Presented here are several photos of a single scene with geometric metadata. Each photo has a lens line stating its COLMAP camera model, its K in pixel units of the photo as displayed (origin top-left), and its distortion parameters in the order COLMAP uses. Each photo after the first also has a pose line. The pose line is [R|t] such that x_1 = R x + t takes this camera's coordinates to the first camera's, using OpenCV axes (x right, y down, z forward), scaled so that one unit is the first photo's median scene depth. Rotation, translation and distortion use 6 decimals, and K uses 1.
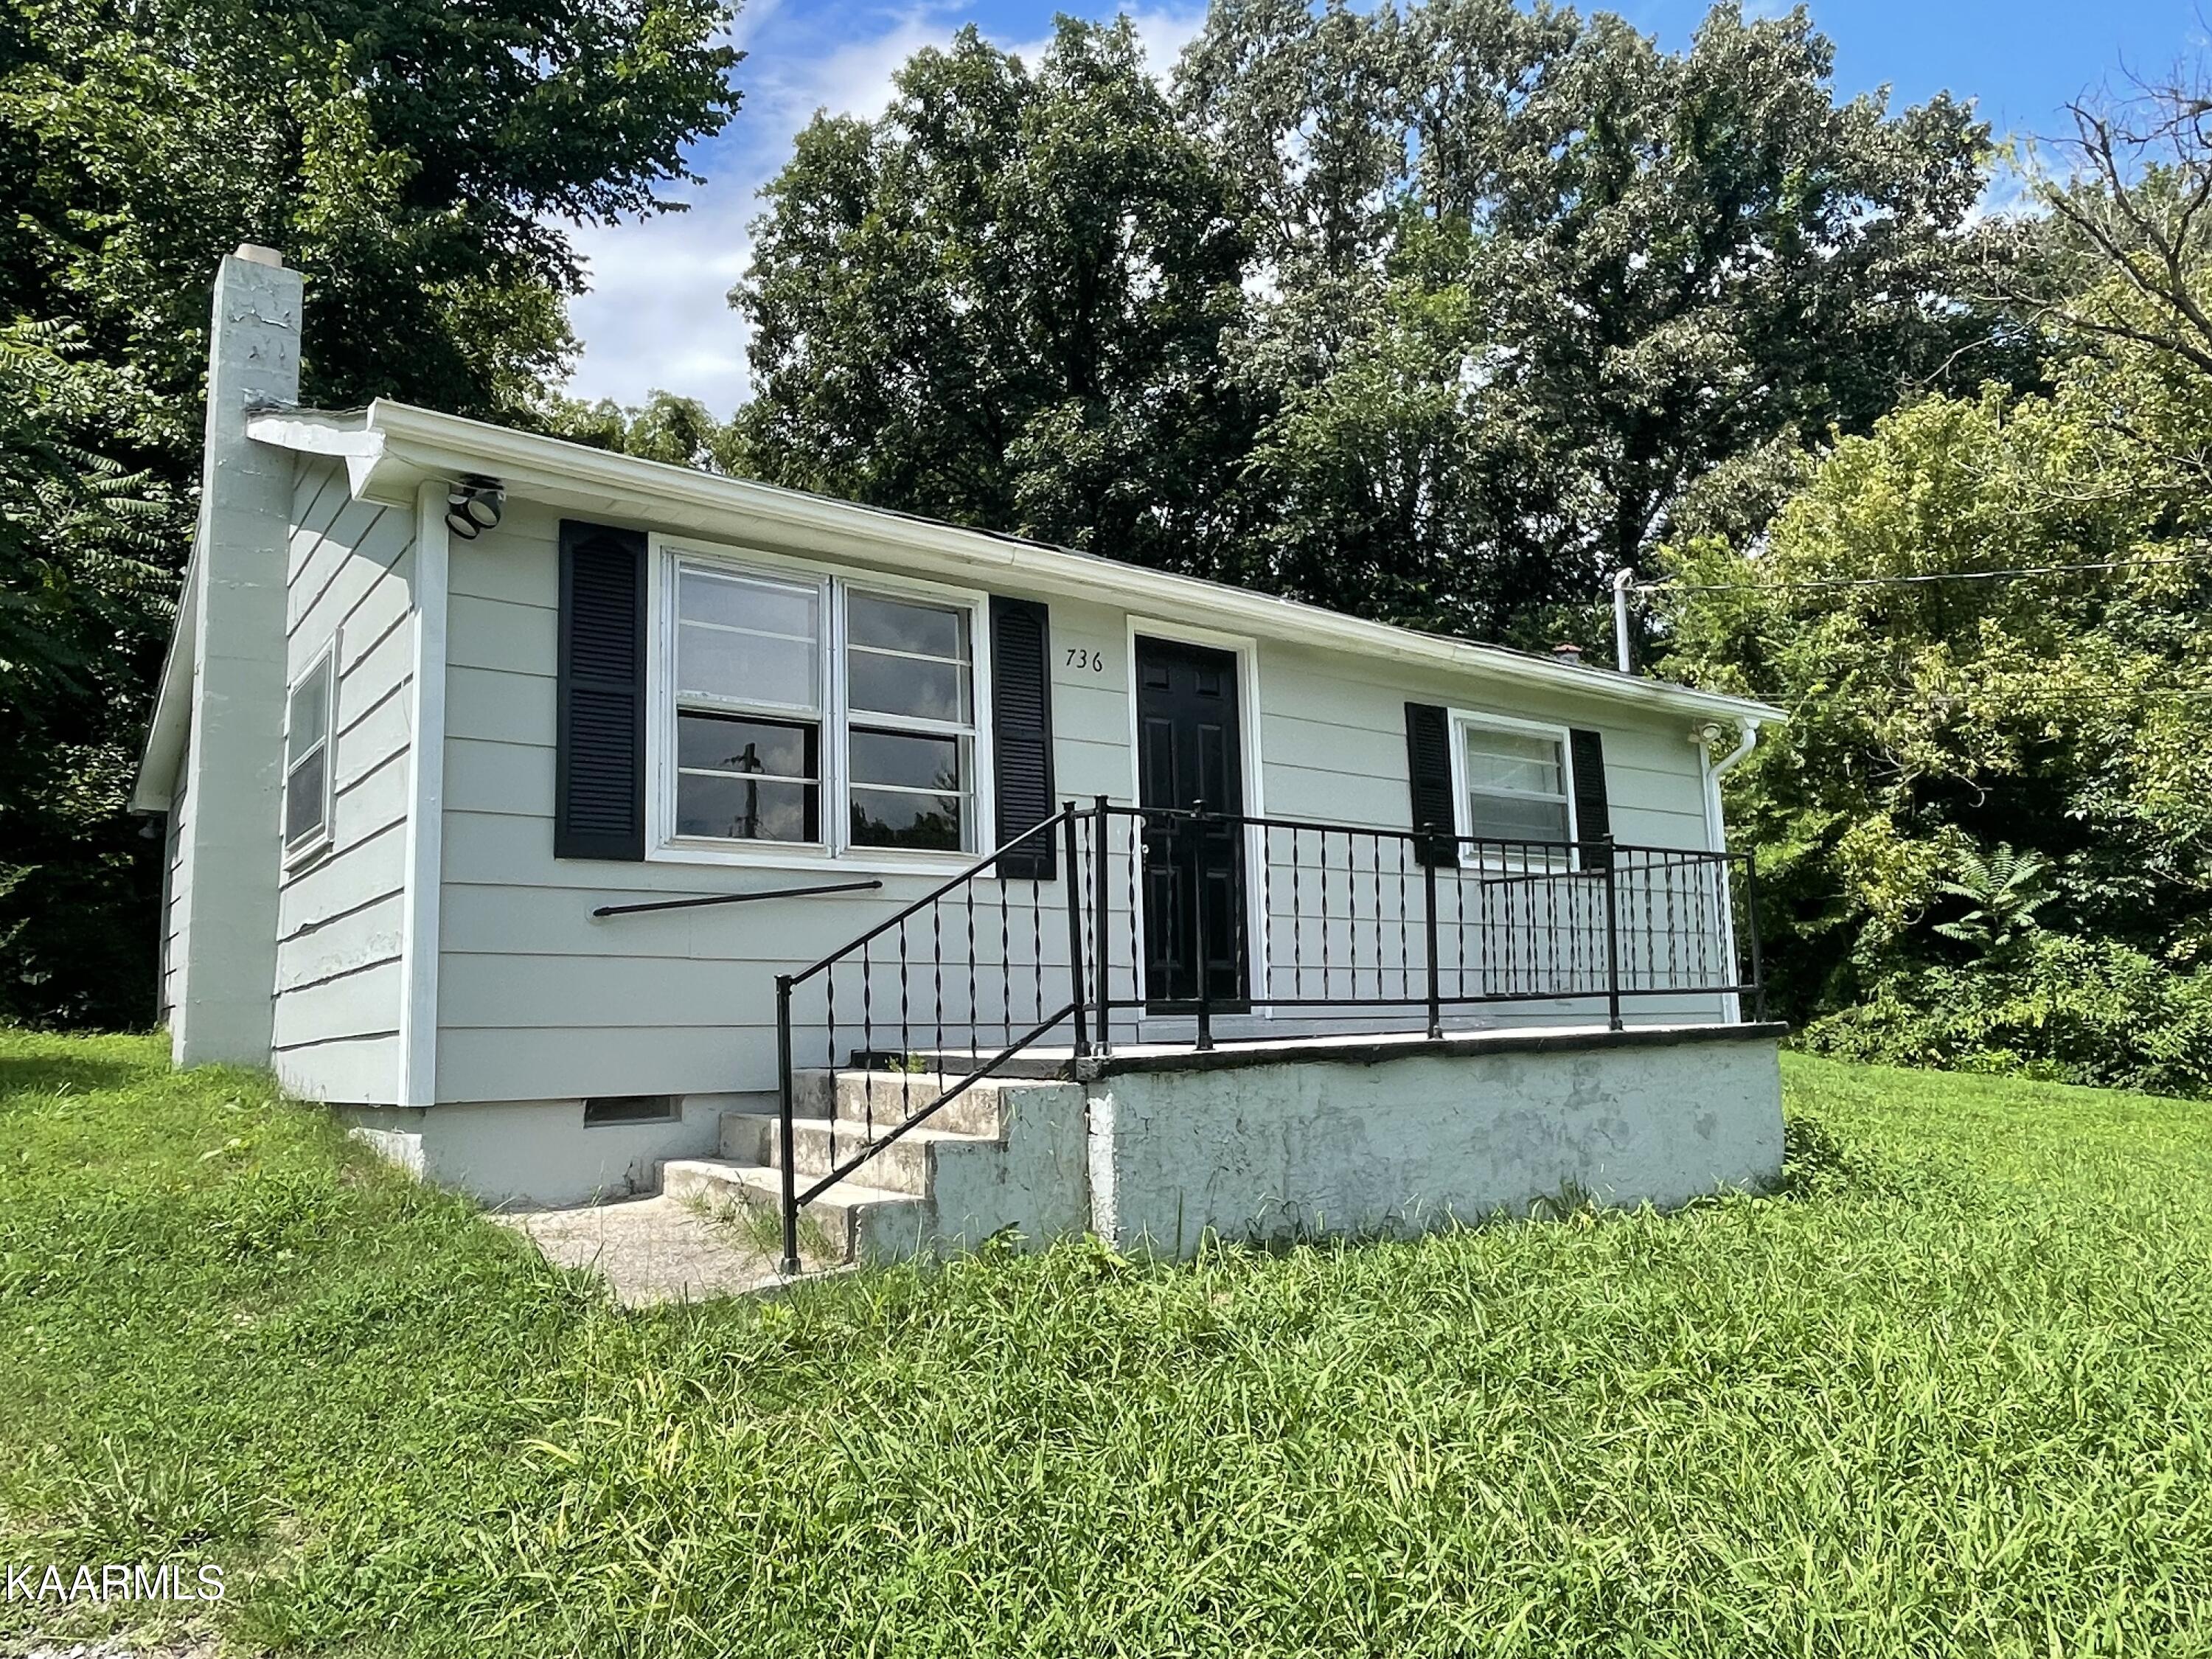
lens RADIAL K [[1553.1, 0, 1105.8], [0, 1553.1, 819.7], [0, 0, 1]] dist [0.015170, -0.001918]
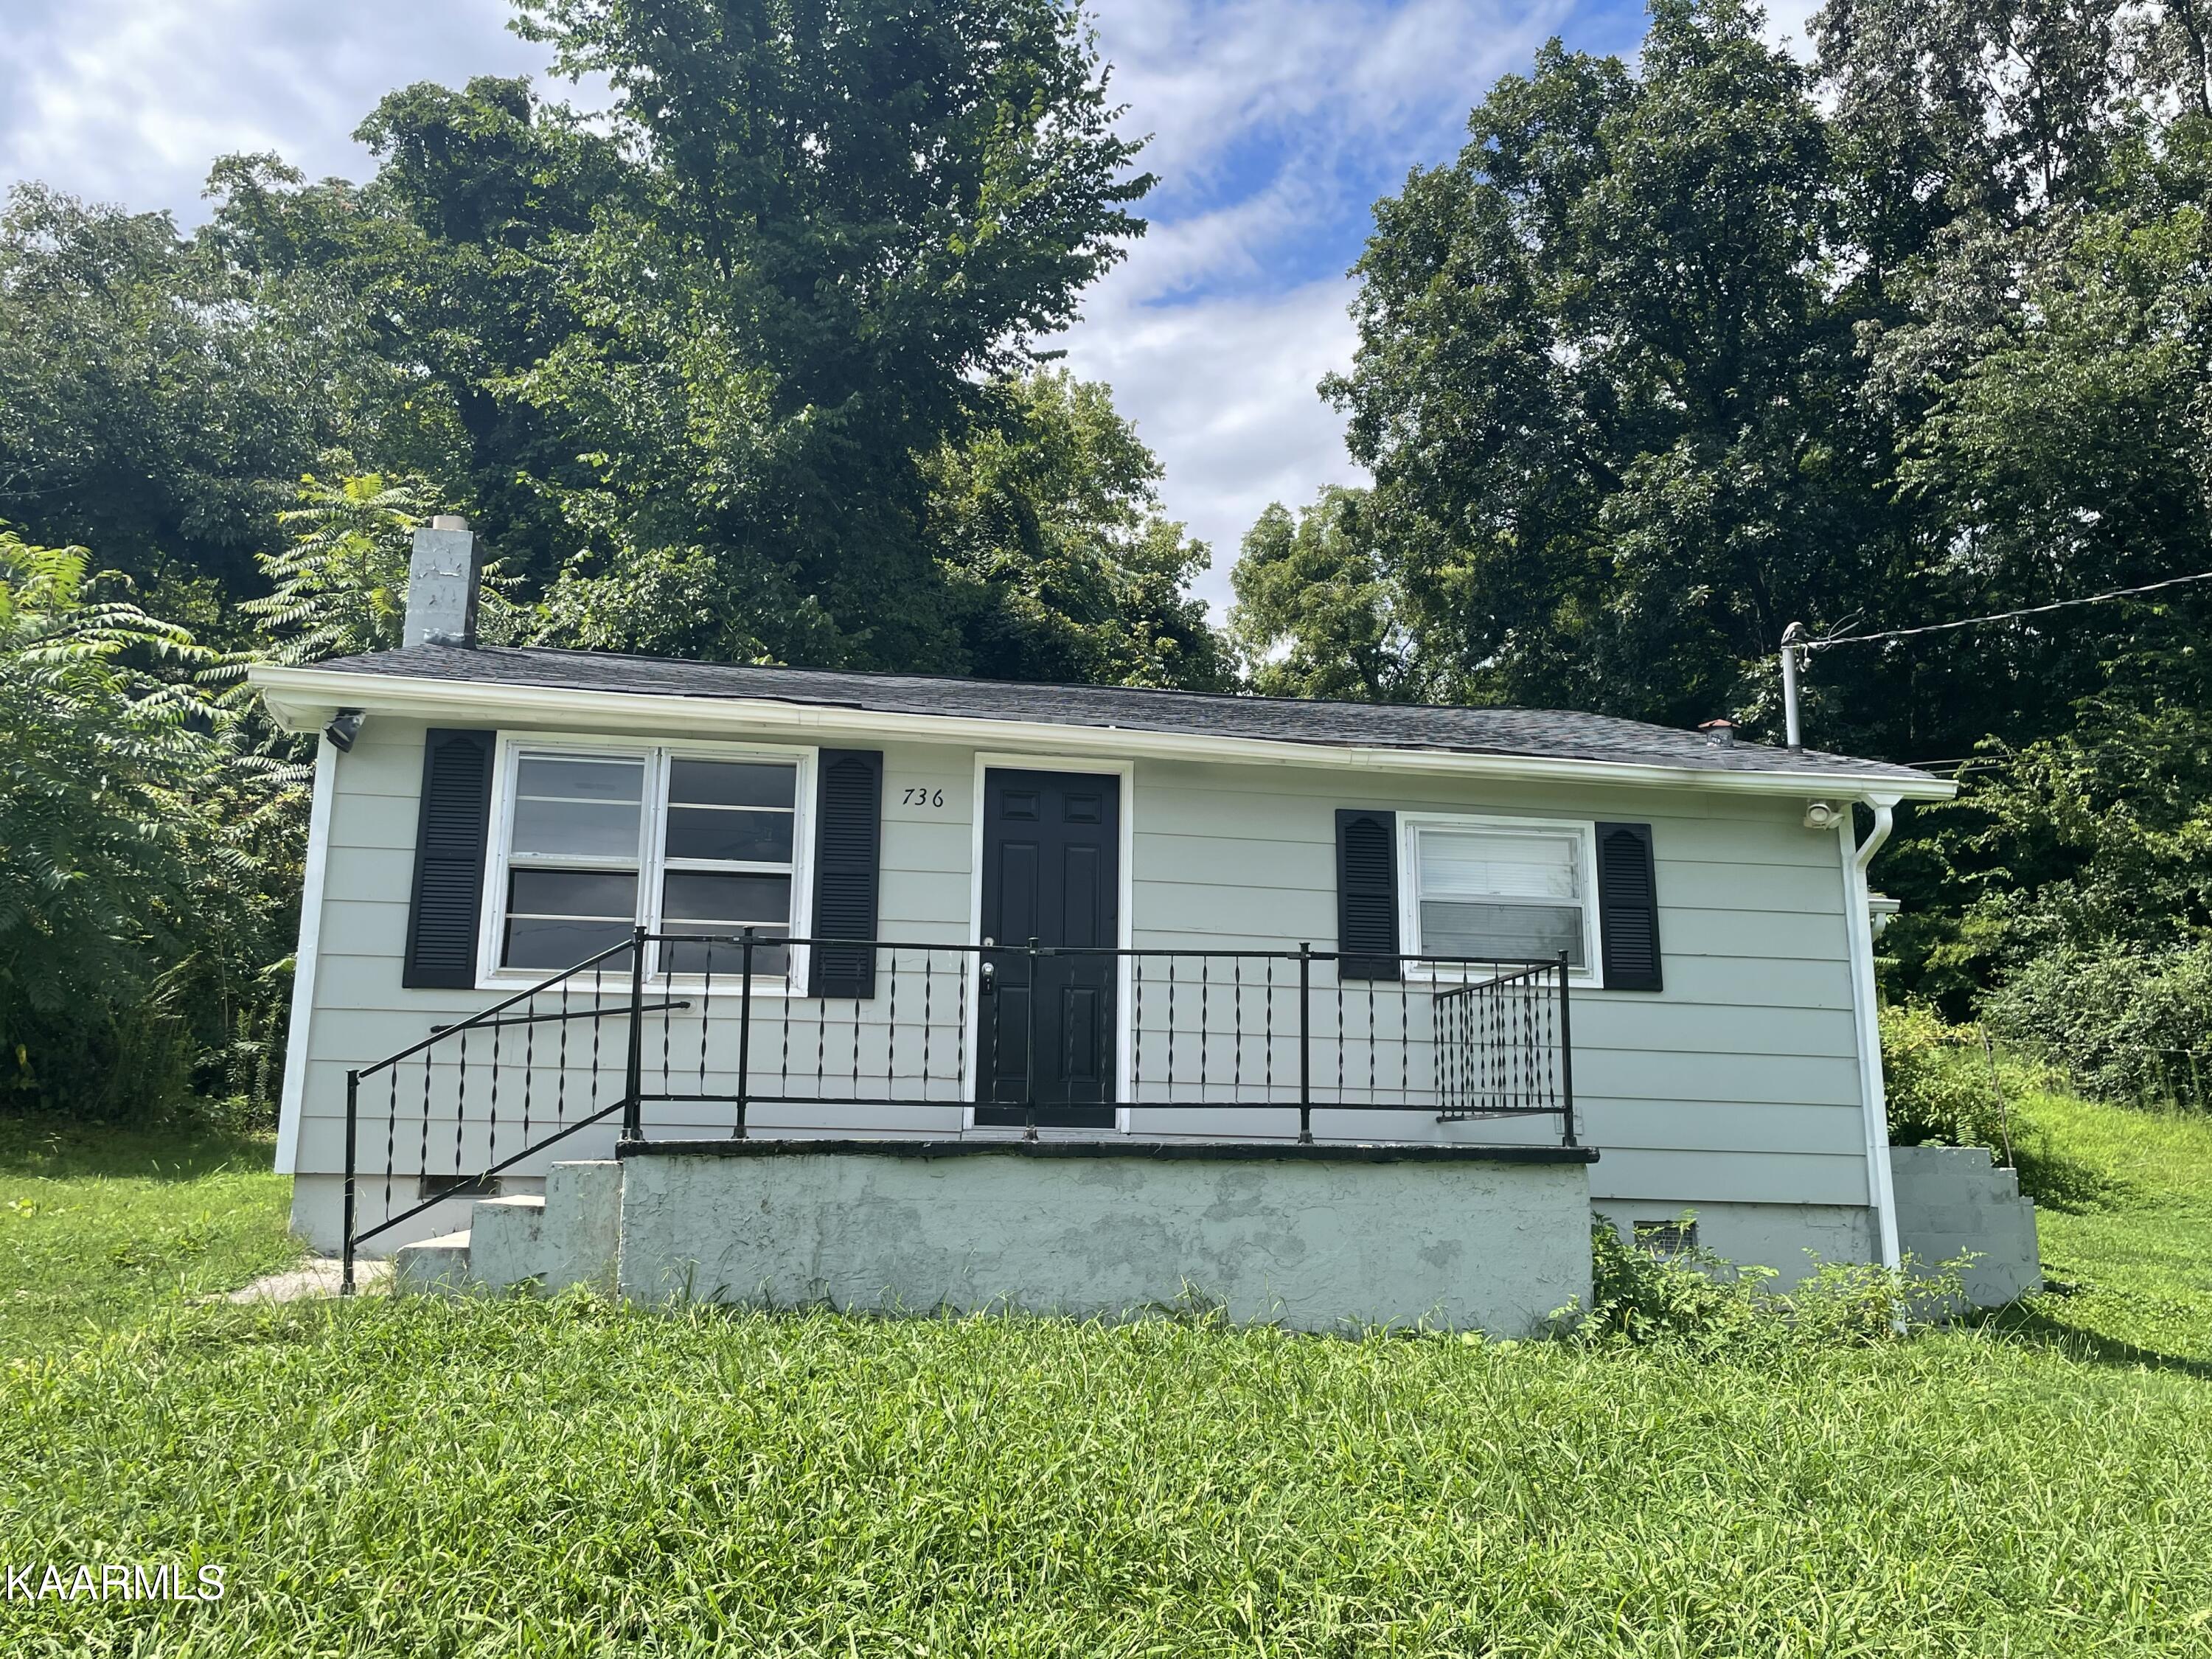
lens RADIAL K [[1811.1, 0, 1105.4], [0, 1811.1, 830.9], [0, 0, 1]] dist [0.050212, -0.006779]
pose [[0.880925, -0.059082, -0.469553, 0.634542], [0.029765, 0.997129, -0.069624, 0.012208], [0.472318, 0.047358, 0.880155, -0.058302]]
